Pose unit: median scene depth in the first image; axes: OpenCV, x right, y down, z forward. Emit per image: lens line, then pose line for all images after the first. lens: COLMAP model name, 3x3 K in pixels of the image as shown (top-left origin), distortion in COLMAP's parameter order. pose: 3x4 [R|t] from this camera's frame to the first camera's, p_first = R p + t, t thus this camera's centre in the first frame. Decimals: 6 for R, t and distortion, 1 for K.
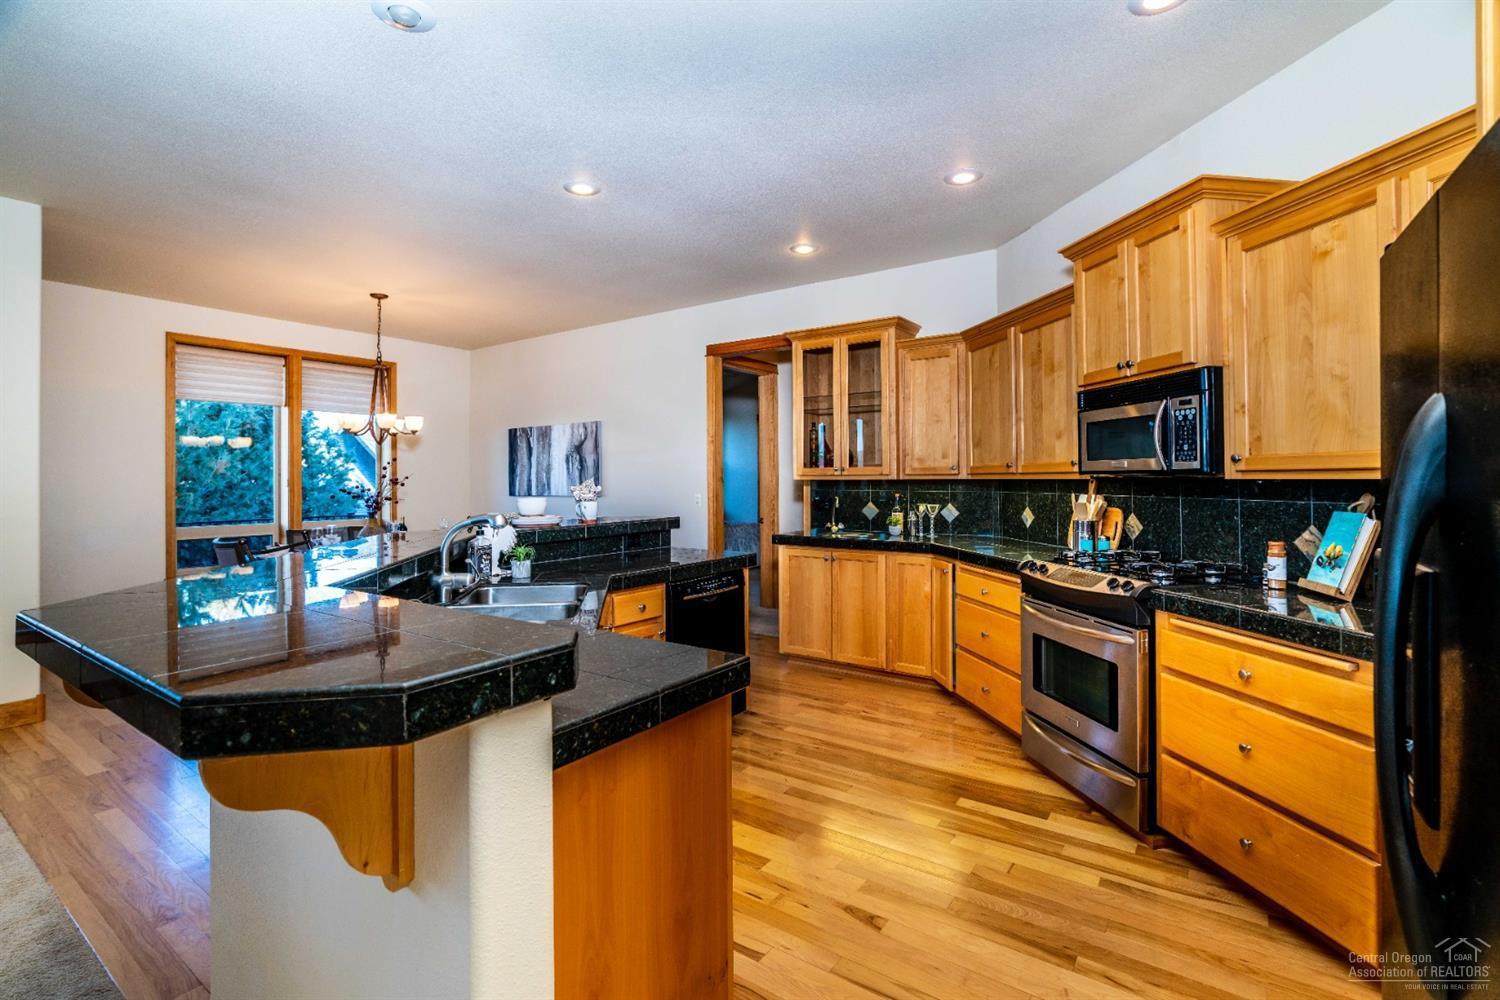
lens RADIAL K [[689.1, 0, 751.0], [0, 689.1, 486.7], [0, 0, 1]] dist [-0.002611, 0.001350]
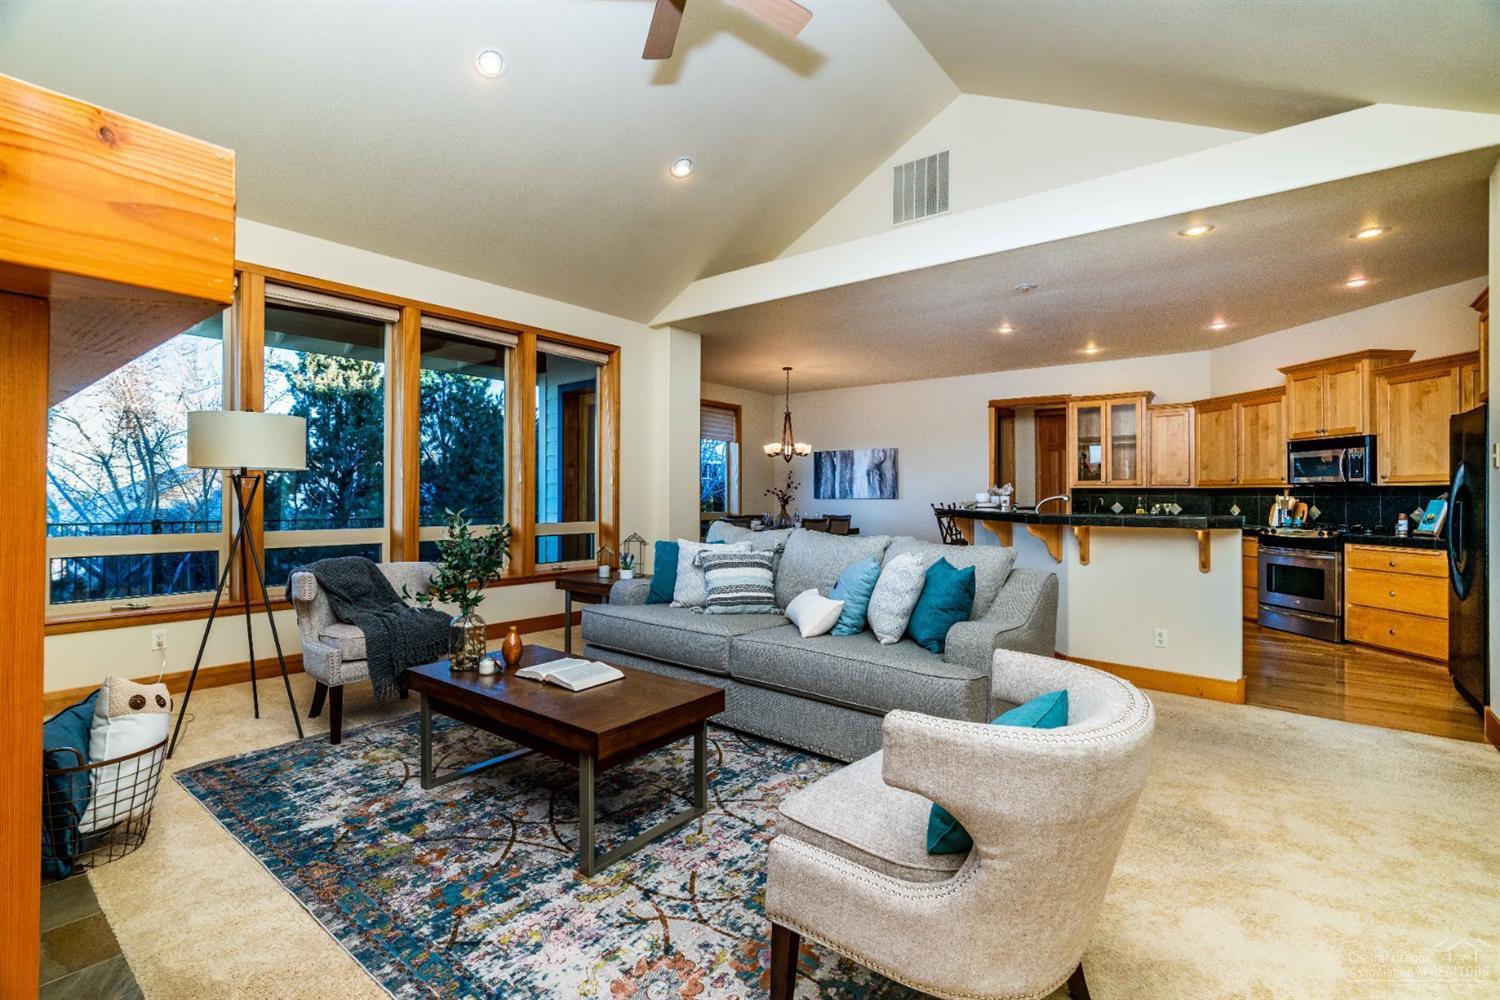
lens RADIAL K [[689.1, 0, 747.0], [0, 689.1, 499.2], [0, 0, 1]] dist [-0.002611, 0.001350]
pose [[0.997970, 0.016976, -0.061389, -0.890430], [-0.017487, 0.999817, -0.007790, 0.063009], [0.061246, 0.008847, 0.998084, -0.990182]]
